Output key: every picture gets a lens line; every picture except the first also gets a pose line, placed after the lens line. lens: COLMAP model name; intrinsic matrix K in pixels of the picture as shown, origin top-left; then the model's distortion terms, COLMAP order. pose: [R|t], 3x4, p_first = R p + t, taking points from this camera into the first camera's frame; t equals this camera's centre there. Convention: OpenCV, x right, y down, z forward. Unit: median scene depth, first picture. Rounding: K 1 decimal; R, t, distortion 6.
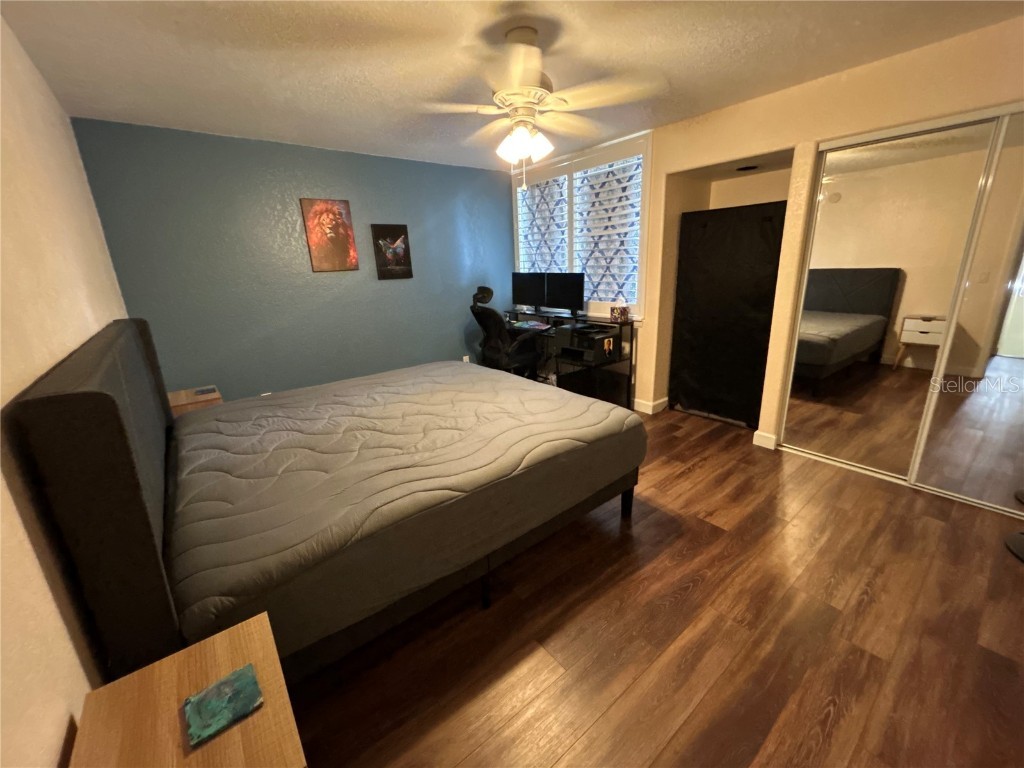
lens RADIAL K [[413.6, 0, 514.8], [0, 413.6, 381.1], [0, 0, 1]] dist [0.009917, -0.000273]
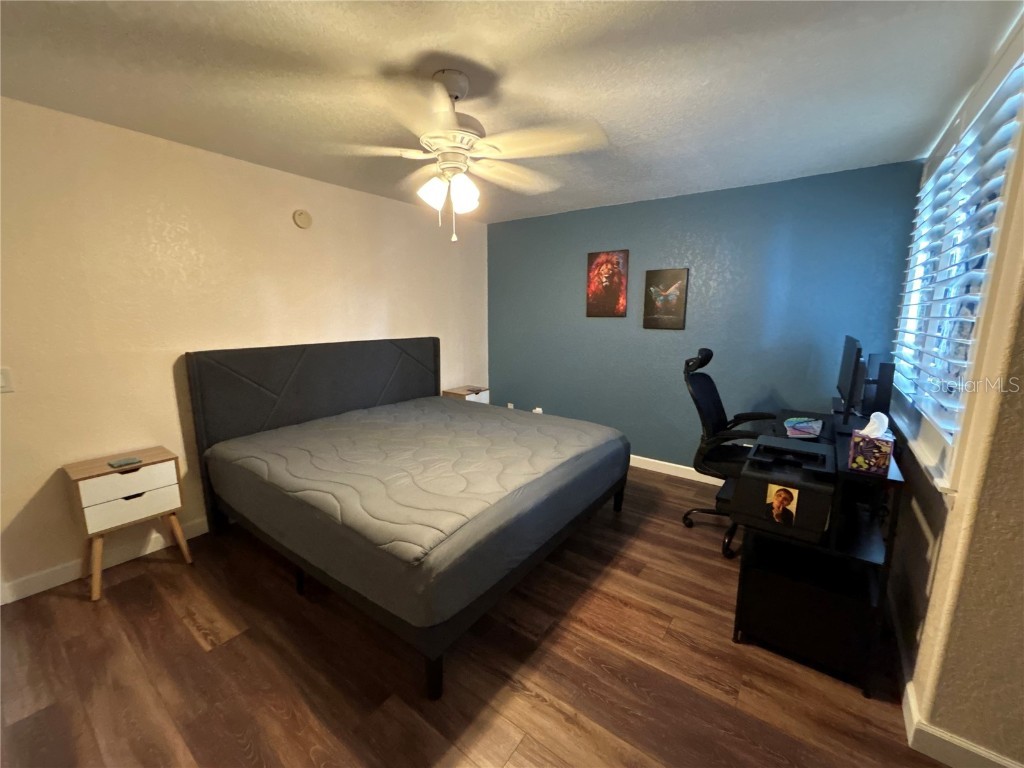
lens RADIAL K [[413.6, 0, 514.8], [0, 413.6, 381.1], [0, 0, 1]] dist [0.009917, -0.000273]
pose [[0.266083, 0.202807, -0.942374, 0.558734], [-0.281715, 0.951297, 0.125184, -0.187317], [0.921866, 0.232172, 0.310257, 0.529755]]
